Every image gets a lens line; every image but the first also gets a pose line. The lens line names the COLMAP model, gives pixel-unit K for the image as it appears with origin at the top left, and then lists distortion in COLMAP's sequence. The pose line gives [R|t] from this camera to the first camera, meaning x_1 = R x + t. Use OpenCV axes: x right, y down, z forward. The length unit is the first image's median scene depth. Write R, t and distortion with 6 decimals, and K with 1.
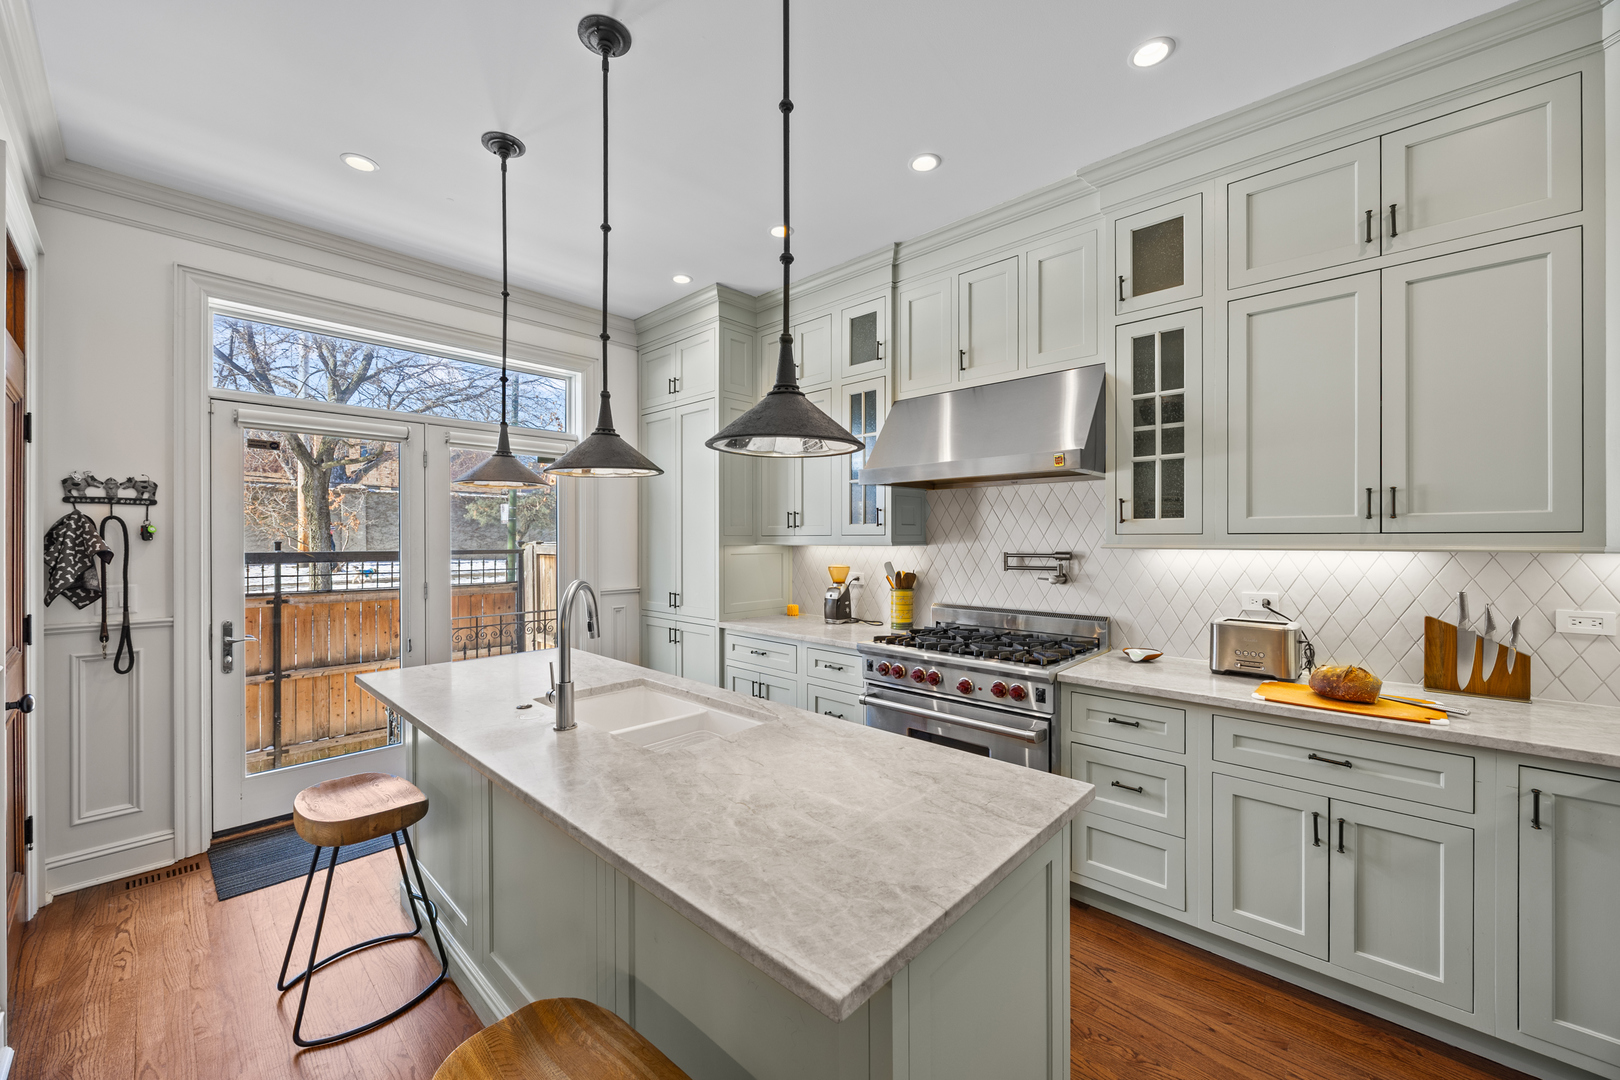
lens RADIAL K [[624.3, 0, 806.1], [0, 624.3, 536.6], [0, 0, 1]] dist [-0.002157, 0.000202]
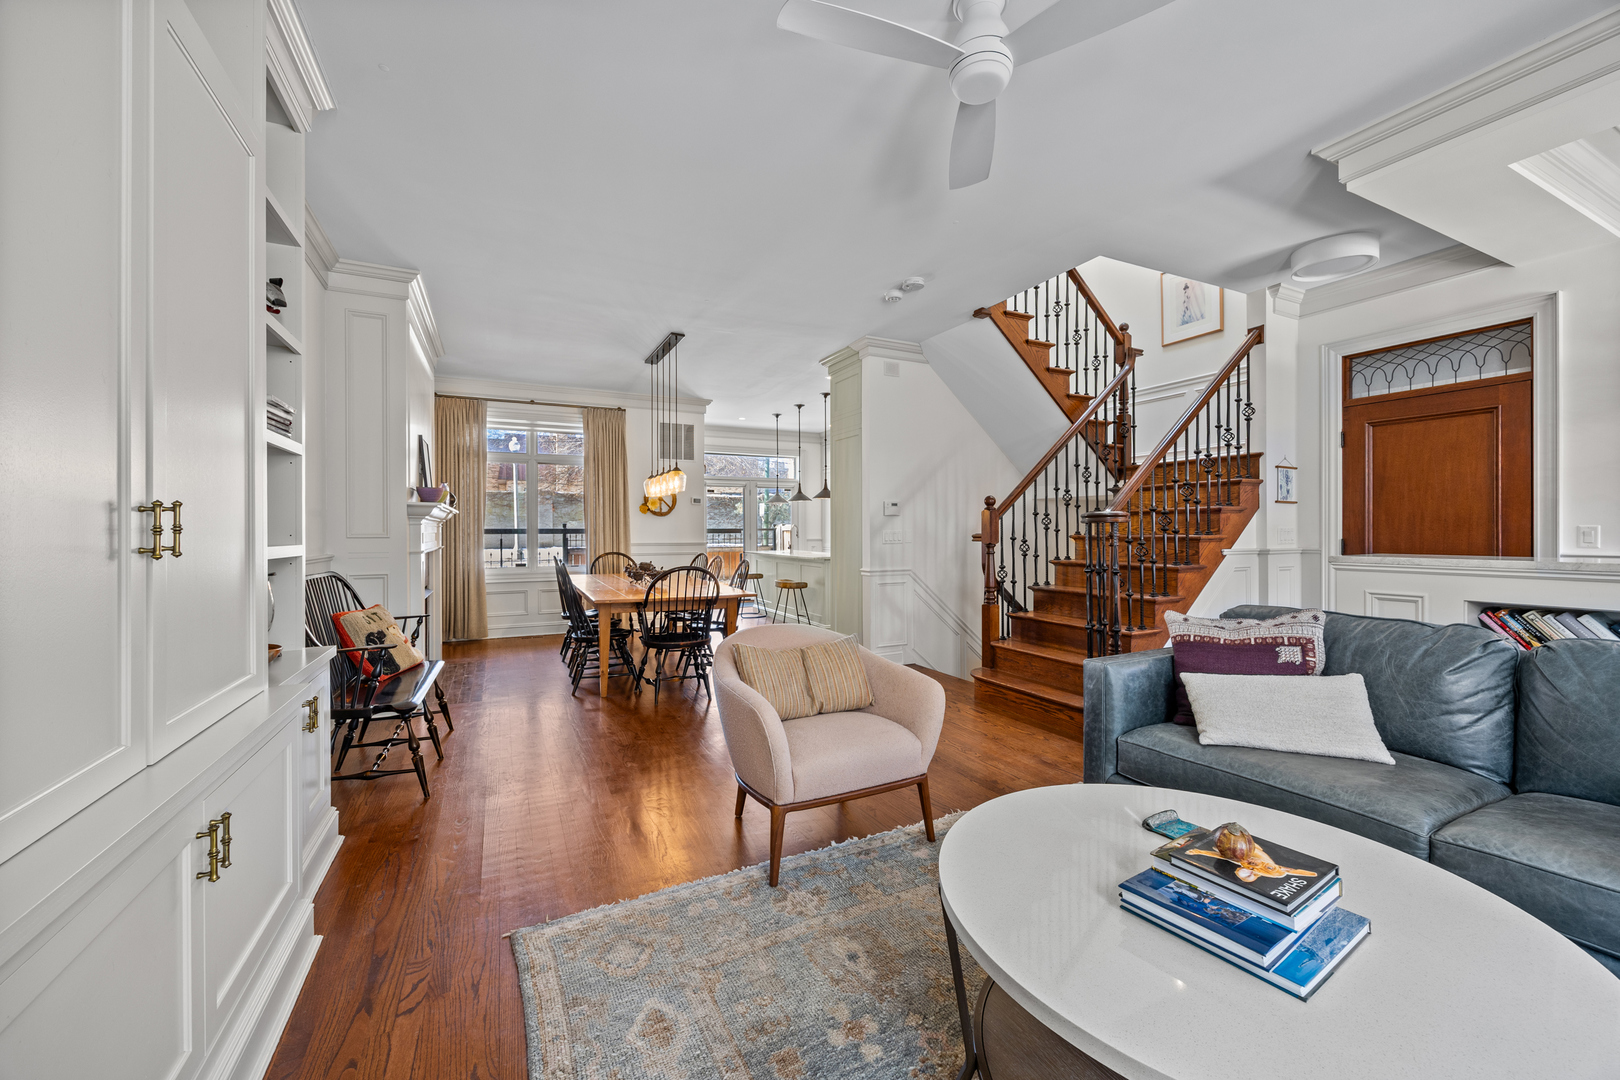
lens RADIAL K [[624.3, 0, 801.7], [0, 624.3, 539.8], [0, 0, 1]] dist [-0.002157, 0.000202]
pose [[0.933336, 0.000793, -0.359003, 0.611750], [0.005463, 0.999850, 0.016413, 0.061466], [0.358963, -0.017280, 0.933192, -1.756059]]
